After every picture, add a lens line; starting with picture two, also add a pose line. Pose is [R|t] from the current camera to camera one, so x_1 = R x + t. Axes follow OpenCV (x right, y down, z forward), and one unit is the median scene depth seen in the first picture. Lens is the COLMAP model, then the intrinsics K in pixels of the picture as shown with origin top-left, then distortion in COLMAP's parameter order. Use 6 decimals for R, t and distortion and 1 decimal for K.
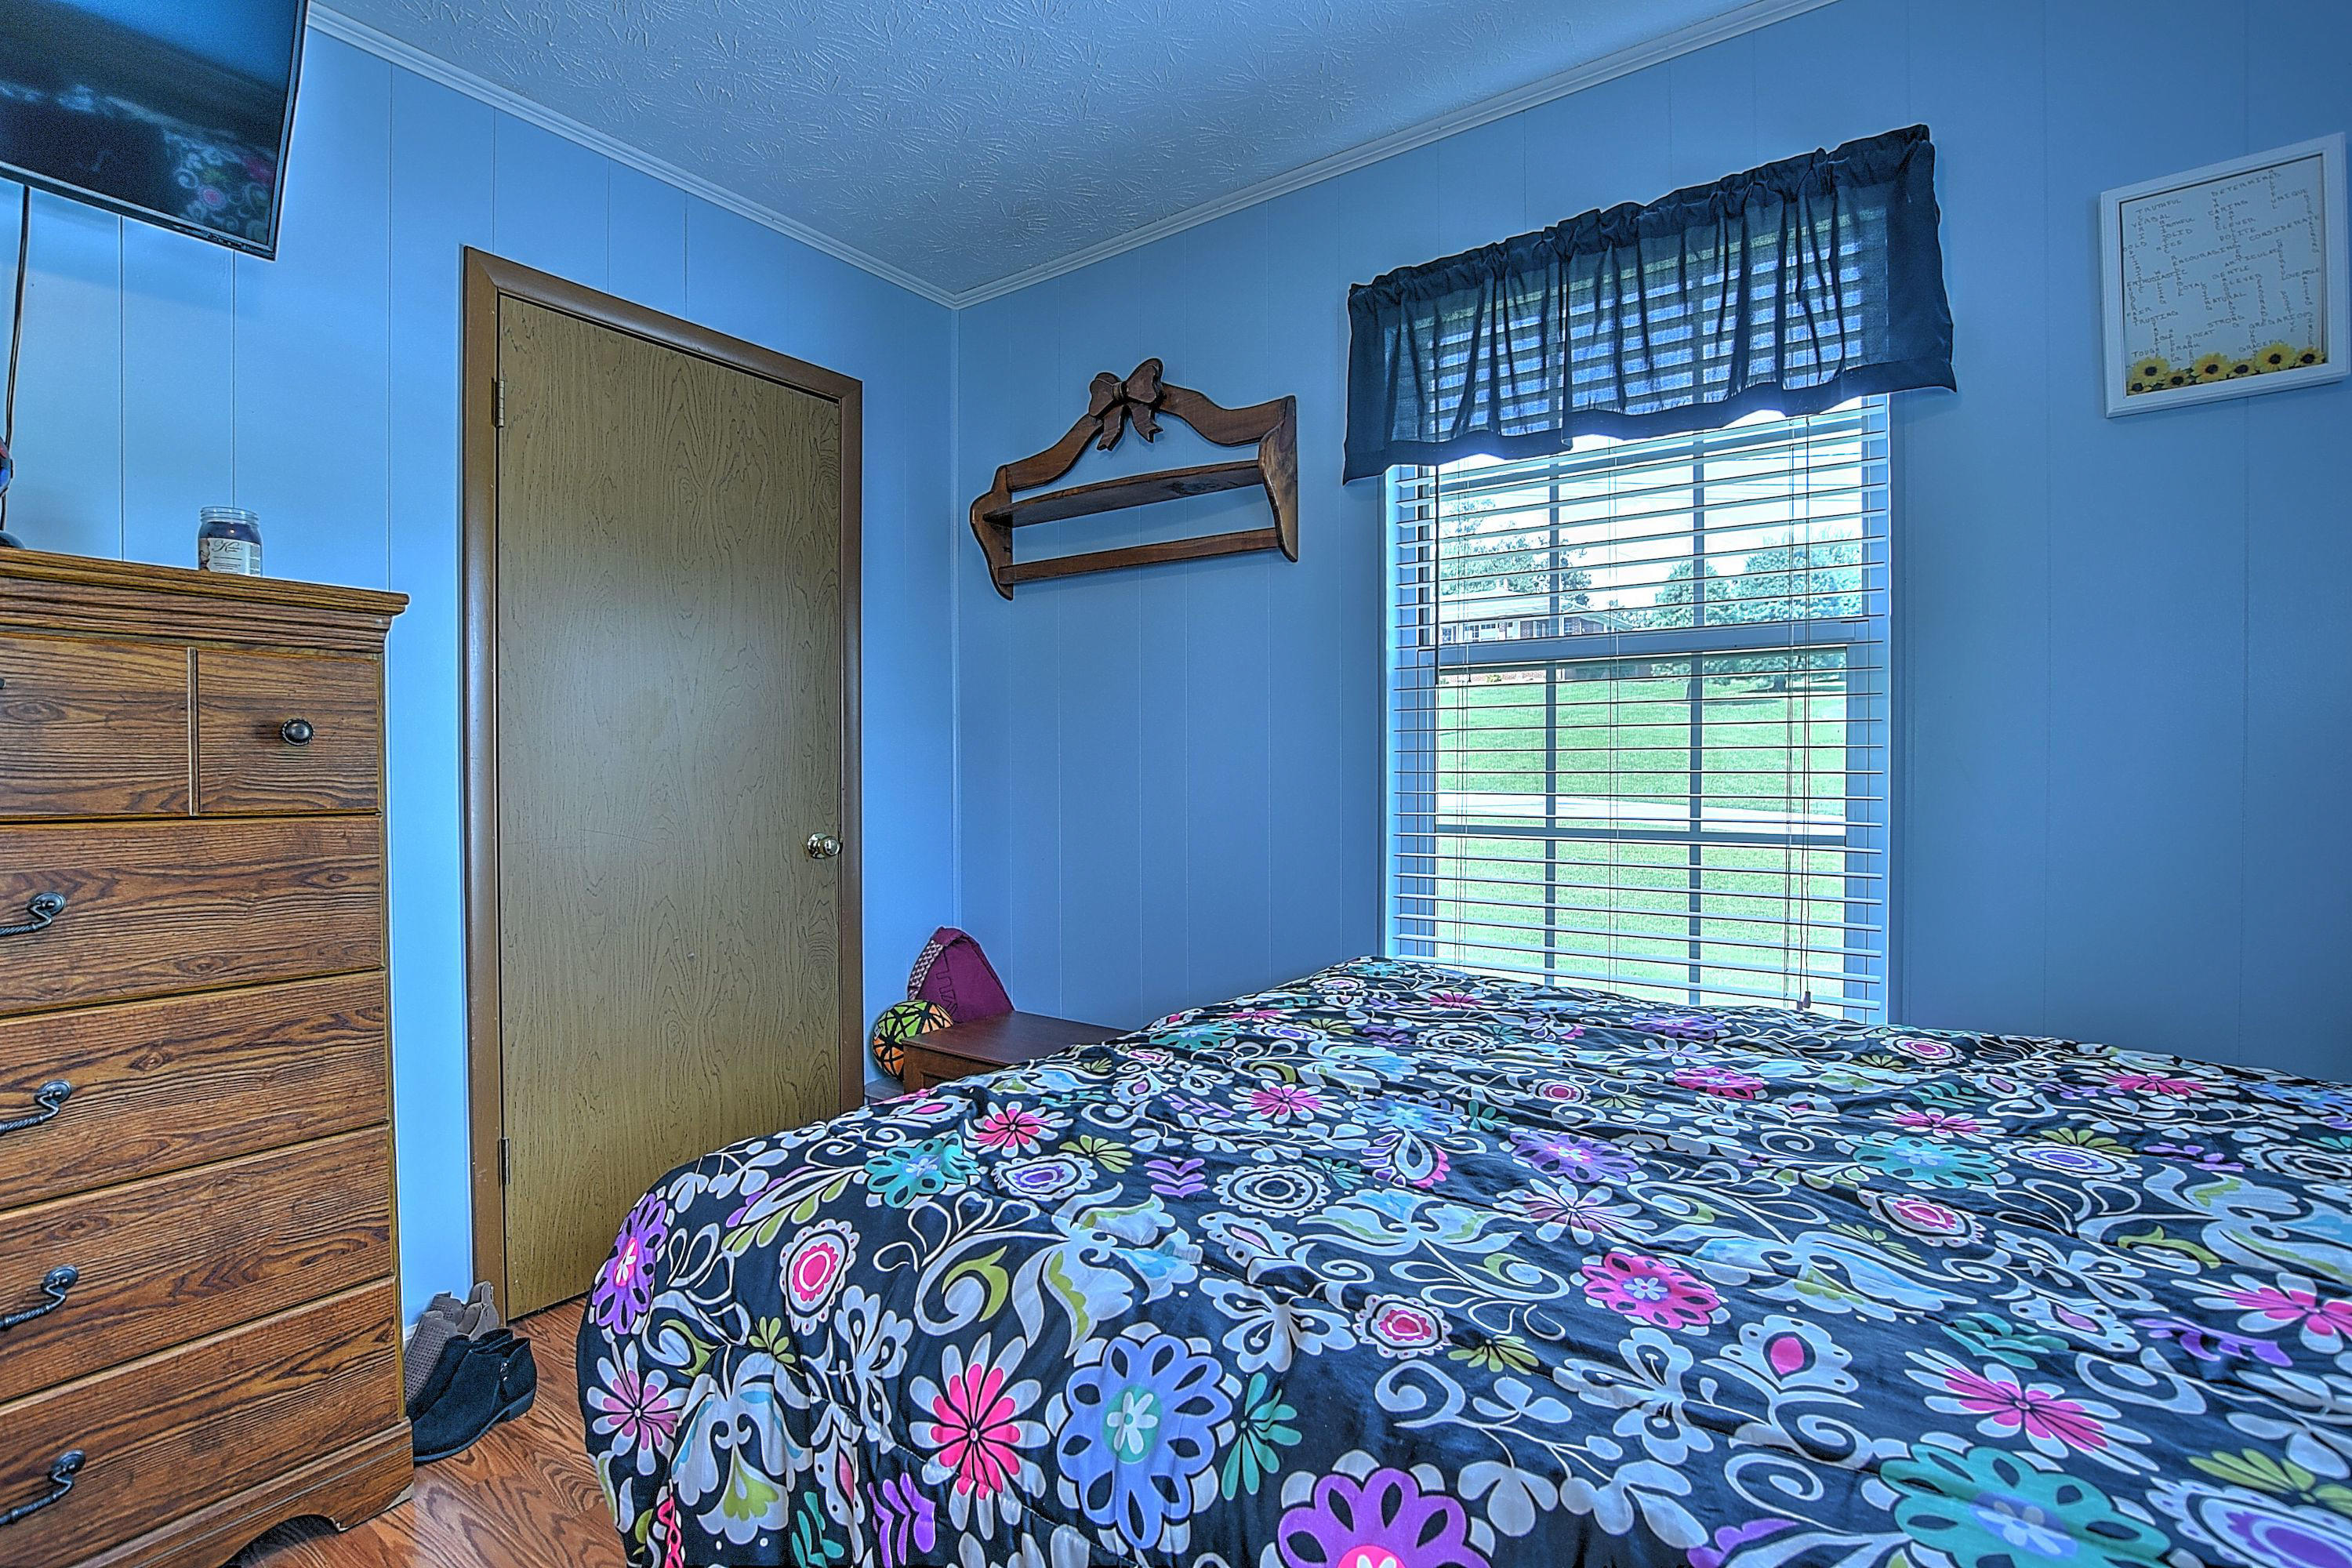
lens RADIAL K [[1105.8, 0, 1173.5], [0, 1105.8, 769.4], [0, 0, 1]] dist [-0.016711, 0.000644]
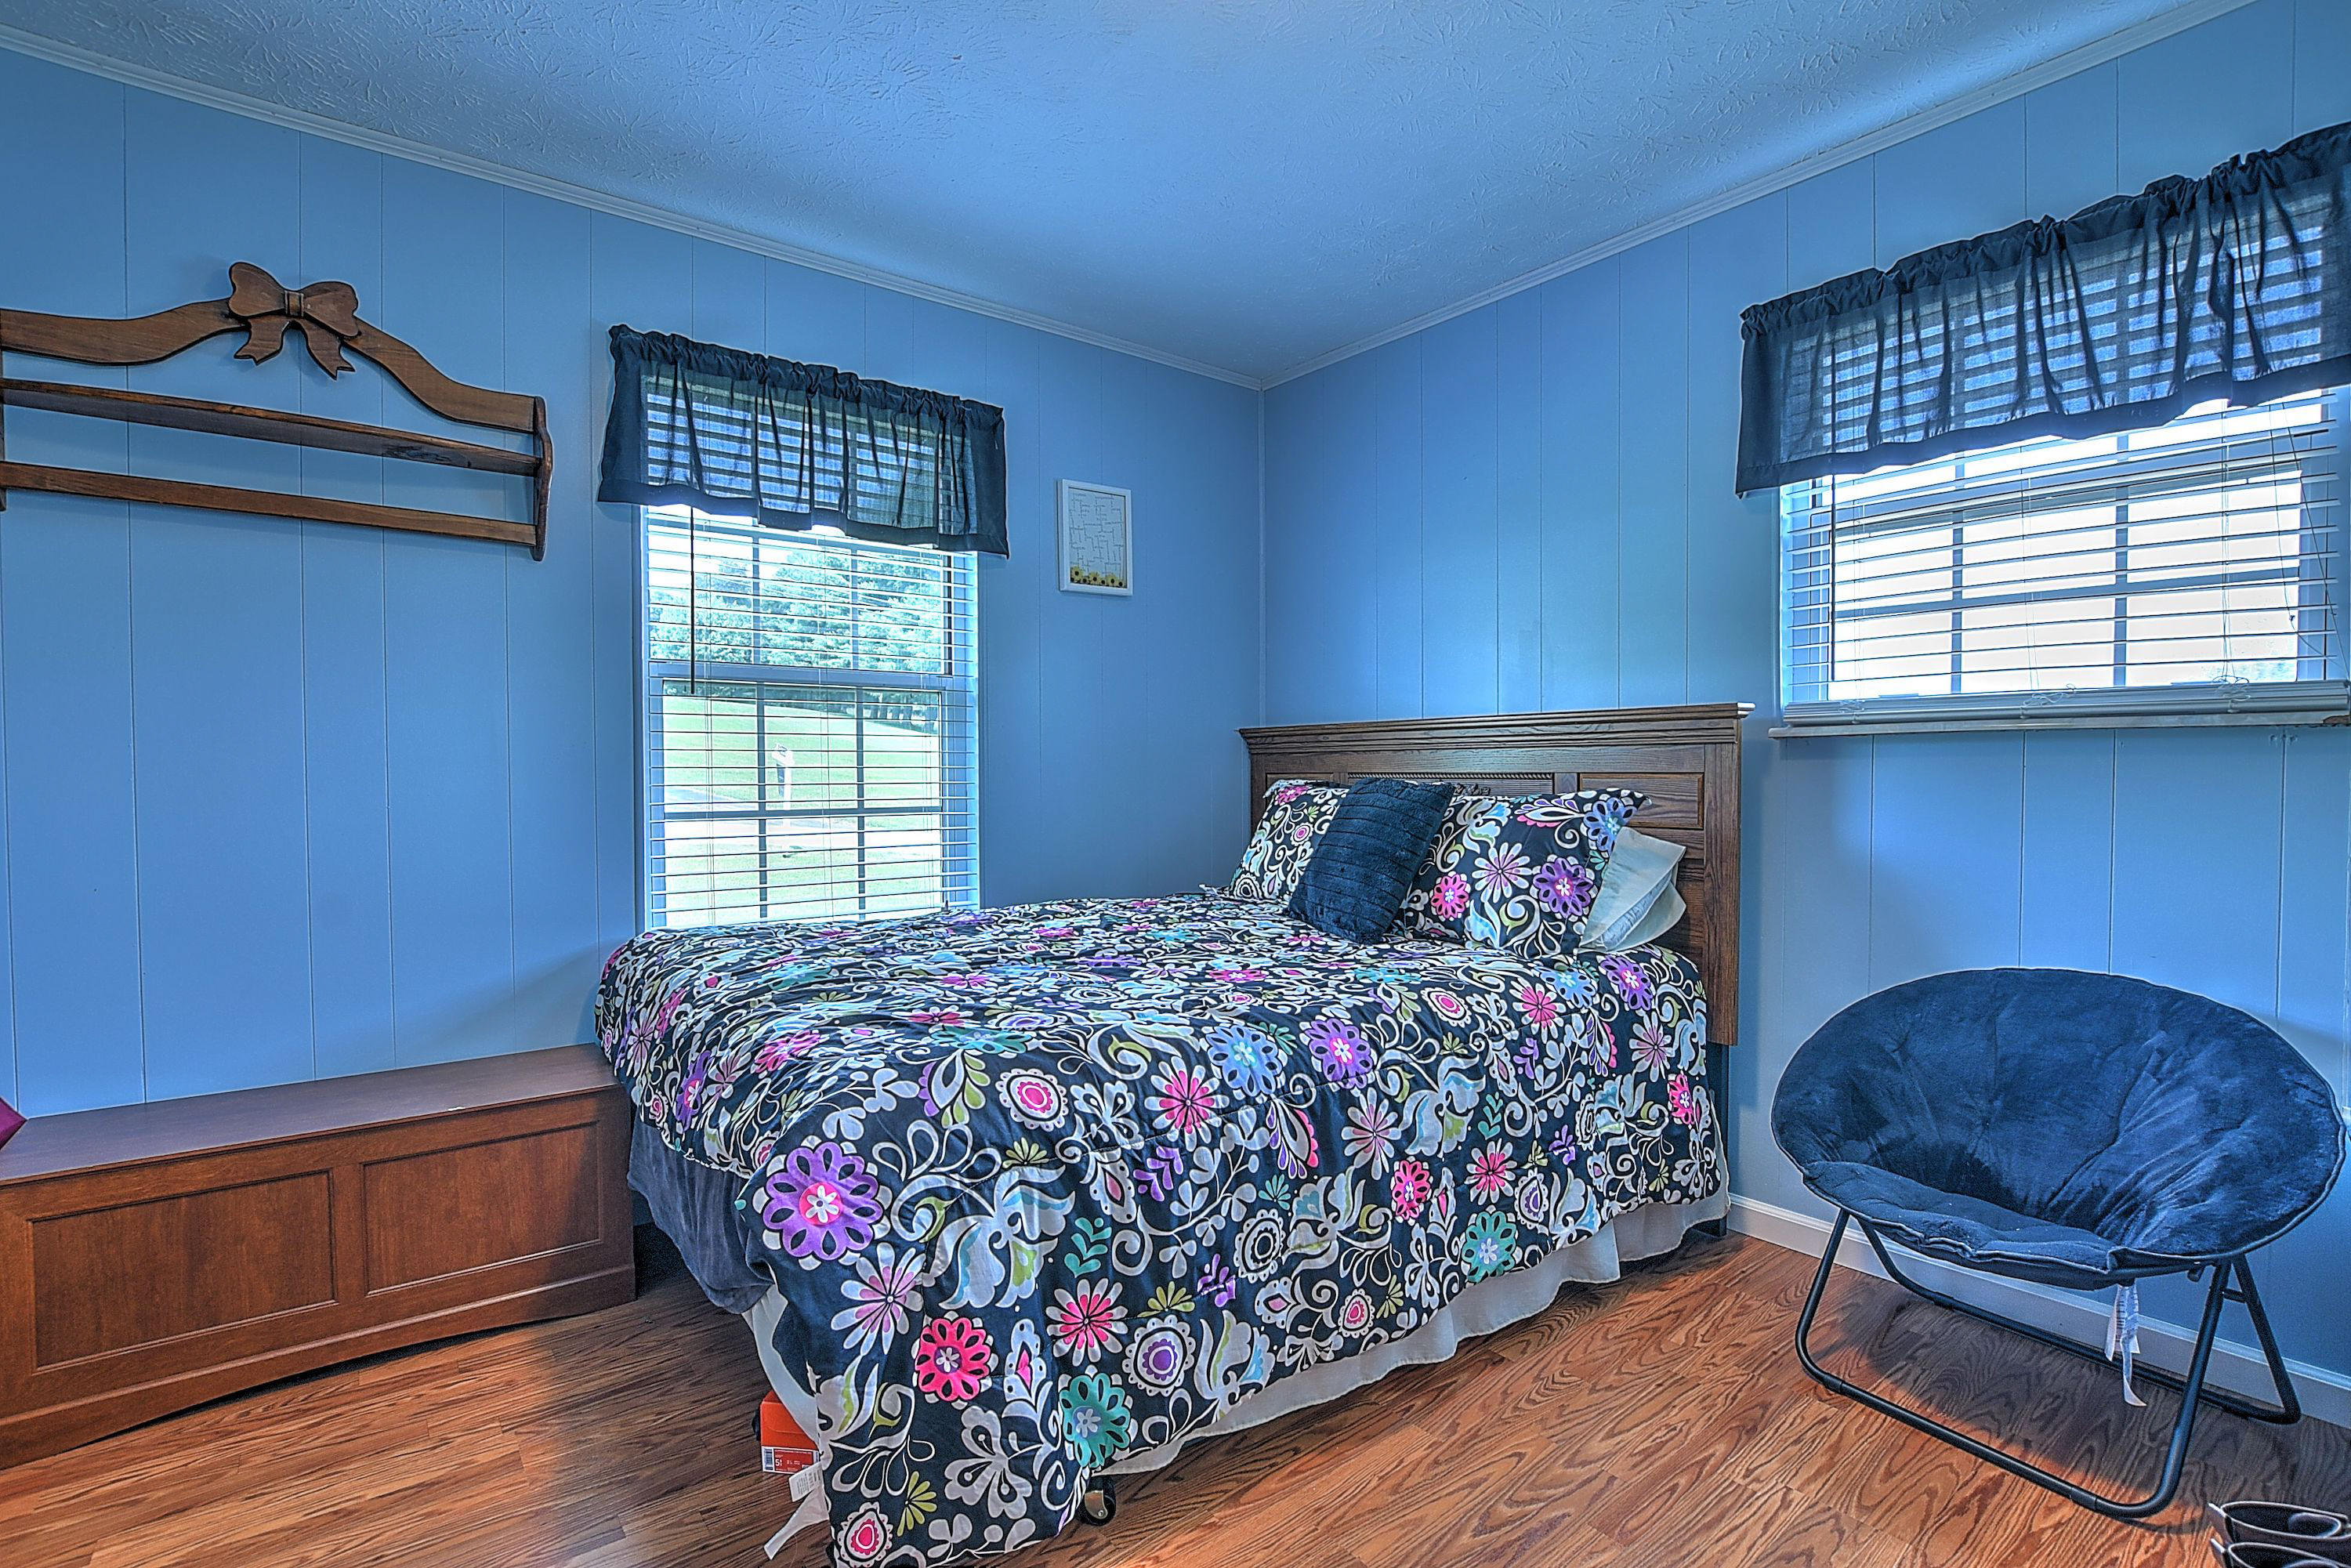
lens RADIAL K [[1079.0, 0, 1159.0], [0, 1079.0, 791.8], [0, 0, 1]] dist [-0.024994, 0.000095]
pose [[0.279162, -0.022479, 0.959981, -1.125066], [0.003199, 0.999742, 0.022480, 0.007143], [-0.960239, -0.003204, 0.279162, 0.290423]]
